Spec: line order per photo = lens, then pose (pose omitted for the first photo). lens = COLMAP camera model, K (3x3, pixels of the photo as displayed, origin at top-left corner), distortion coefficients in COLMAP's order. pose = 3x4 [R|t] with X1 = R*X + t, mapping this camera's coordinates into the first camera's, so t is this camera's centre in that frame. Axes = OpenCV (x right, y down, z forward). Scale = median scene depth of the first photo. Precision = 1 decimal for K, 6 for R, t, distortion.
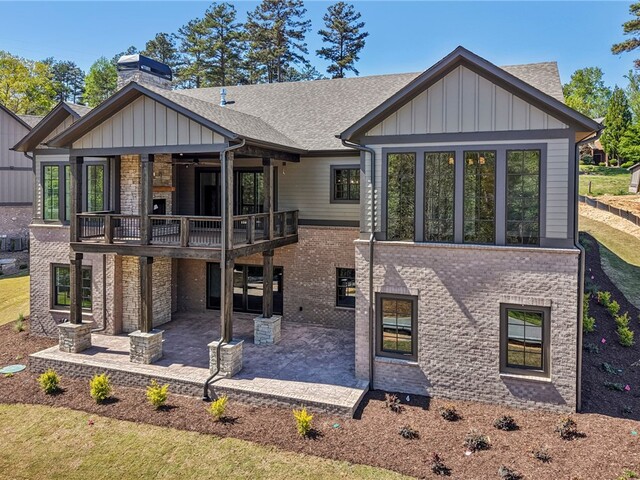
lens RADIAL K [[490.5, 0, 328.4], [0, 490.5, 220.4], [0, 0, 1]] dist [0.004473, -0.017350]
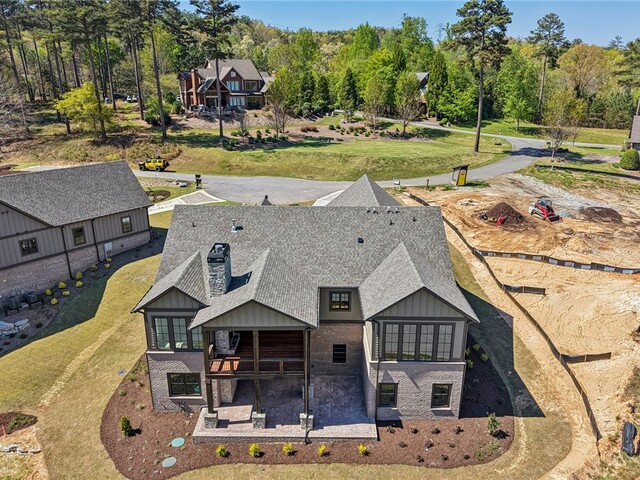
lens RADIAL K [[490.5, 0, 319.1], [0, 490.5, 239.4], [0, 0, 1]] dist [0.004473, -0.017350]
pose [[0.939824, -0.109569, 0.323615, -0.786374], [0.010086, 0.955667, 0.294277, -1.102730], [-0.341511, -0.273304, 0.899263, -0.687703]]
